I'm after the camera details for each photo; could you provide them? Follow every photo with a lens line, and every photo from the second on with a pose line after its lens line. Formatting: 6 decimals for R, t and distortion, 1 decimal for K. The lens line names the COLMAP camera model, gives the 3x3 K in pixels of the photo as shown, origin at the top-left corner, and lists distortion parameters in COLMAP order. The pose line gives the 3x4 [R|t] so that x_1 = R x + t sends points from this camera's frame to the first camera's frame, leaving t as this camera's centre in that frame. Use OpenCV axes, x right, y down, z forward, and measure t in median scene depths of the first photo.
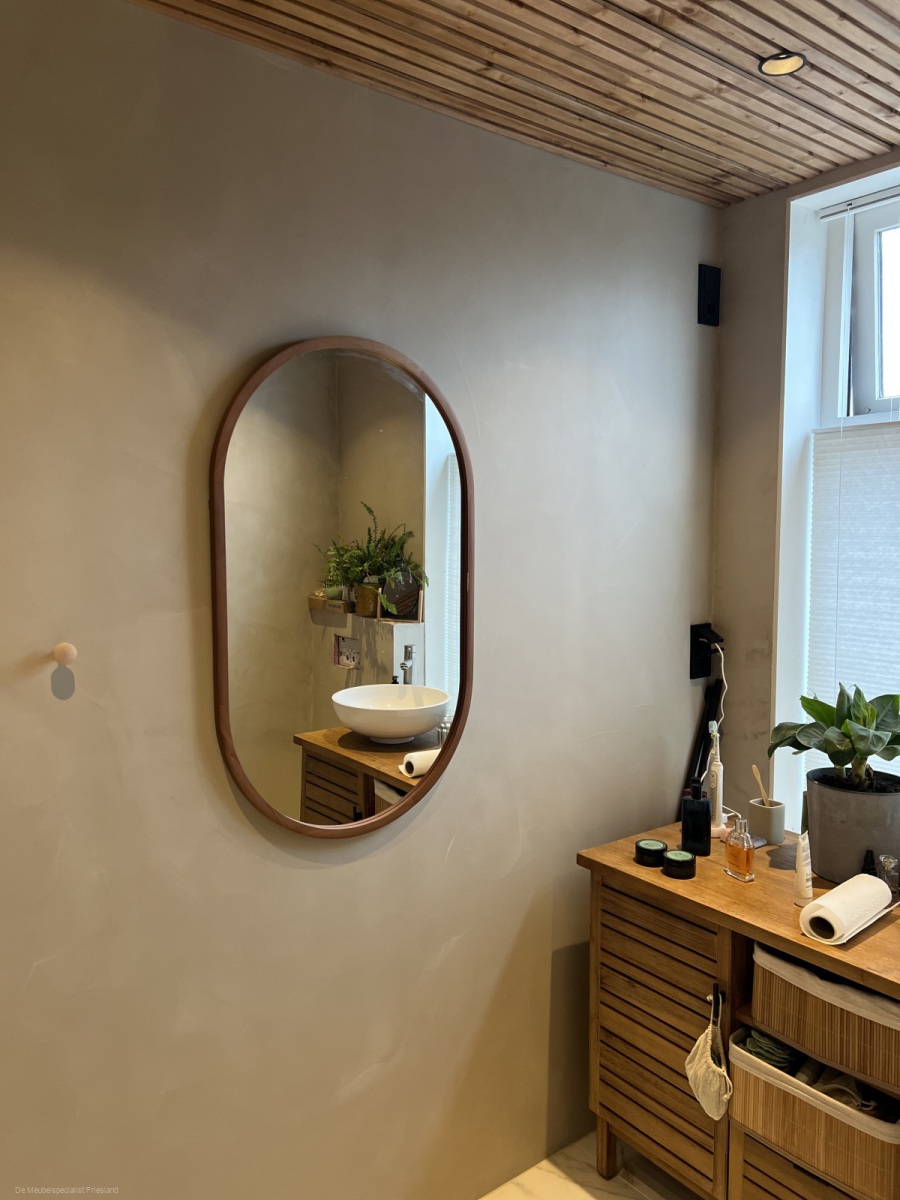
lens RADIAL K [[899.8, 0, 452.5], [0, 899.8, 608.8], [0, 0, 1]] dist [0.064101, -0.072318]
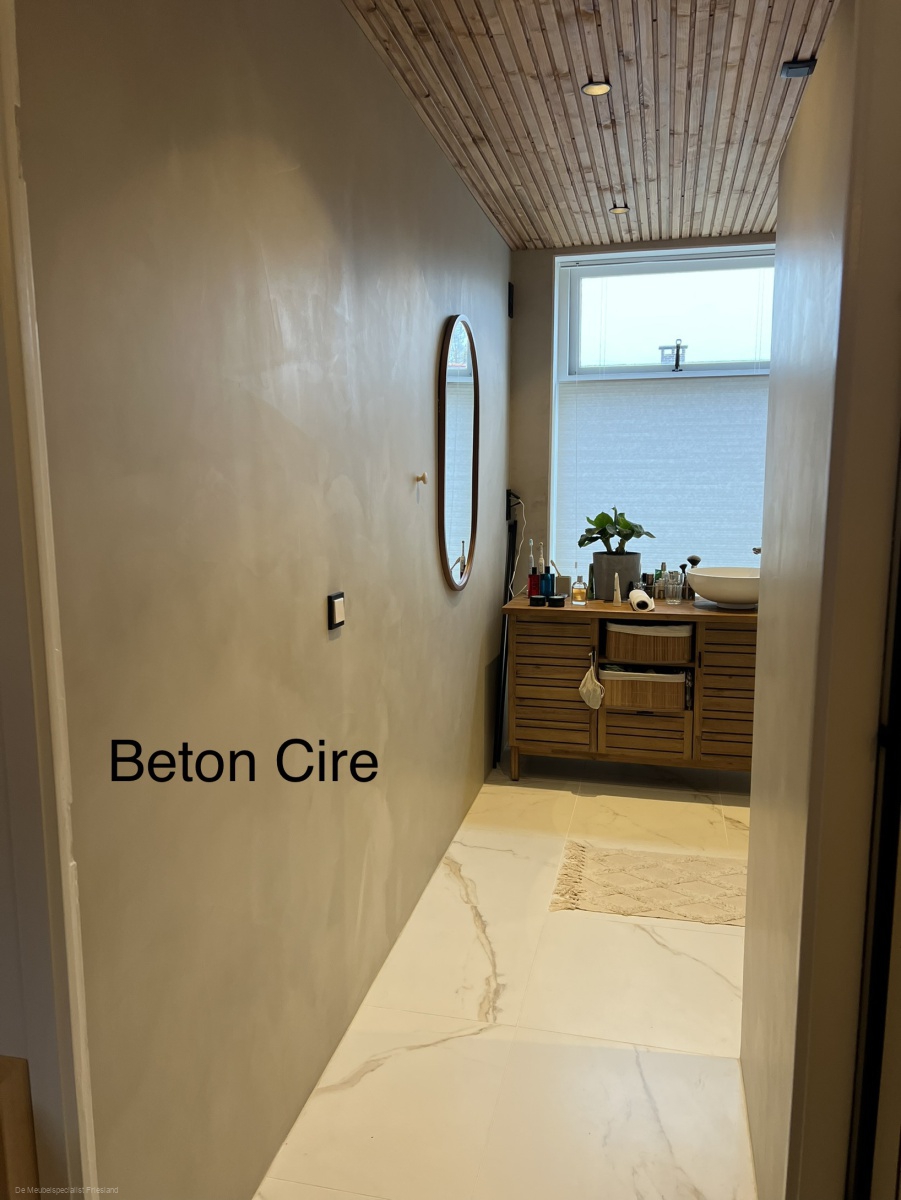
lens RADIAL K [[910.3, 0, 444.2], [0, 910.3, 605.0], [0, 0, 1]] dist [0.086202, -0.096145]
pose [[0.780389, -0.090204, 0.618754, -1.114652], [0.057842, 0.995711, 0.072206, 0.125567], [-0.622613, -0.020559, 0.782259, -0.381036]]
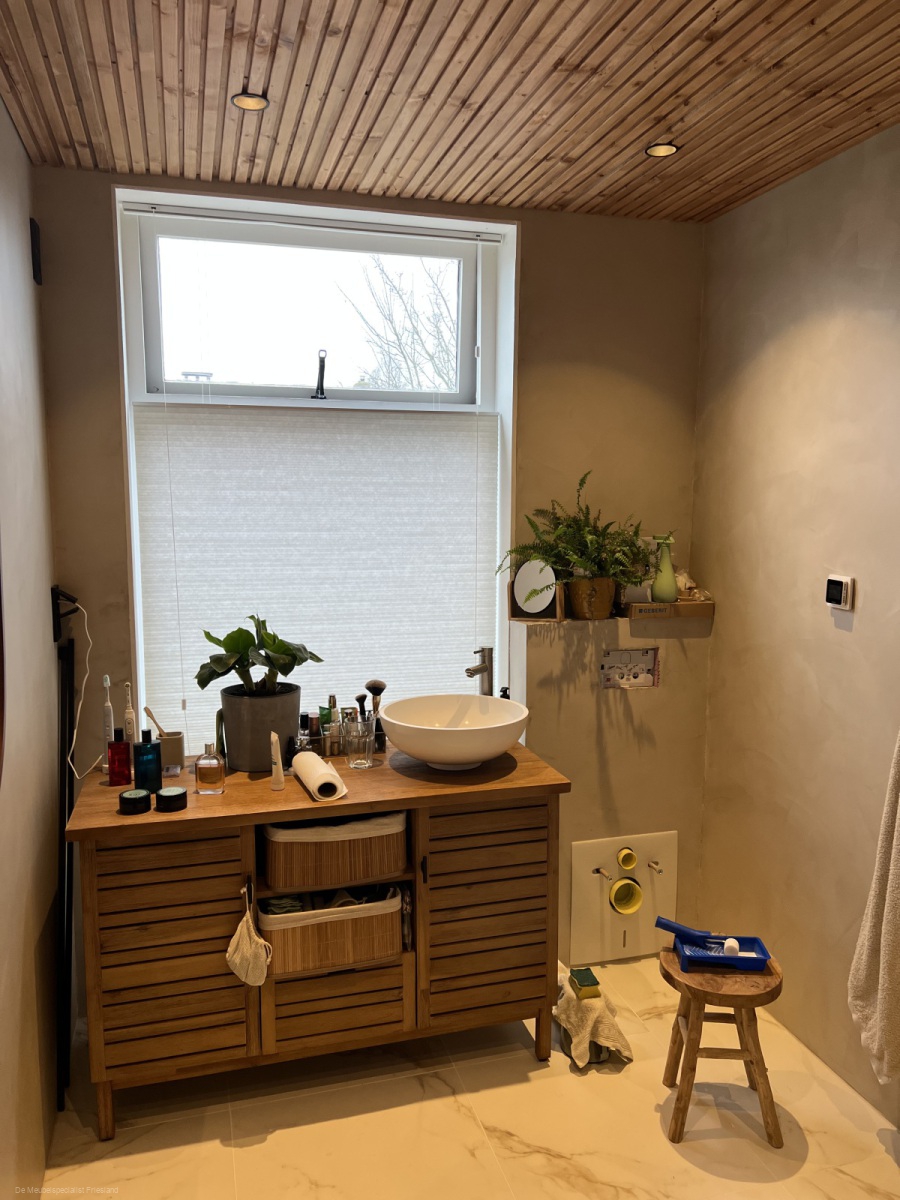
lens RADIAL K [[899.8, 0, 452.5], [0, 899.8, 608.8], [0, 0, 1]] dist [0.064101, -0.072318]
pose [[0.365243, -0.110571, 0.924322, -0.576924], [0.083217, 0.992824, 0.085882, -0.009313], [-0.927185, 0.045551, 0.371823, 0.262067]]
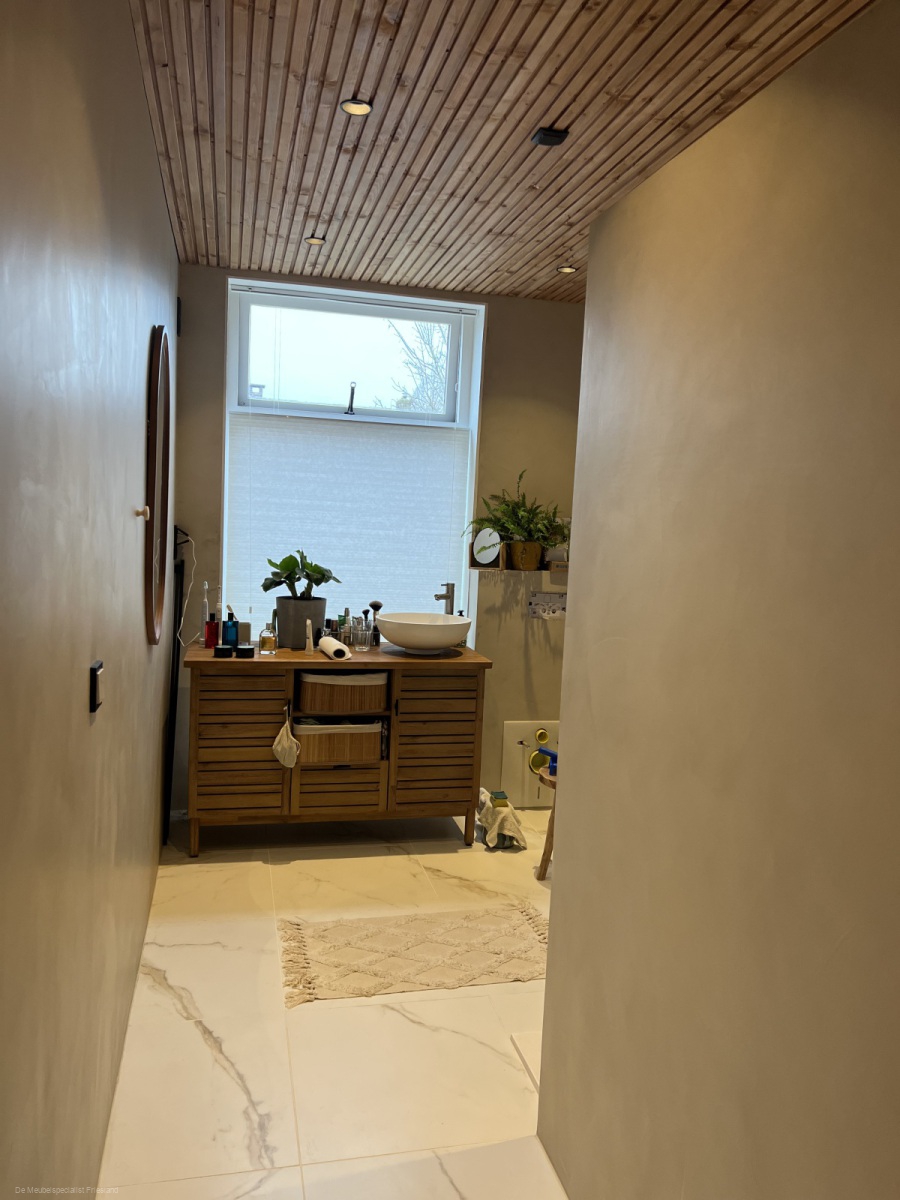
lens RADIAL K [[910.1, 0, 447.5], [0, 910.1, 608.5], [0, 0, 1]] dist [0.086012, -0.104336]
pose [[0.410956, -0.070047, 0.908960, -1.166444], [0.034712, 0.997523, 0.061178, 0.094894], [-0.910994, 0.006410, 0.412370, -0.105795]]
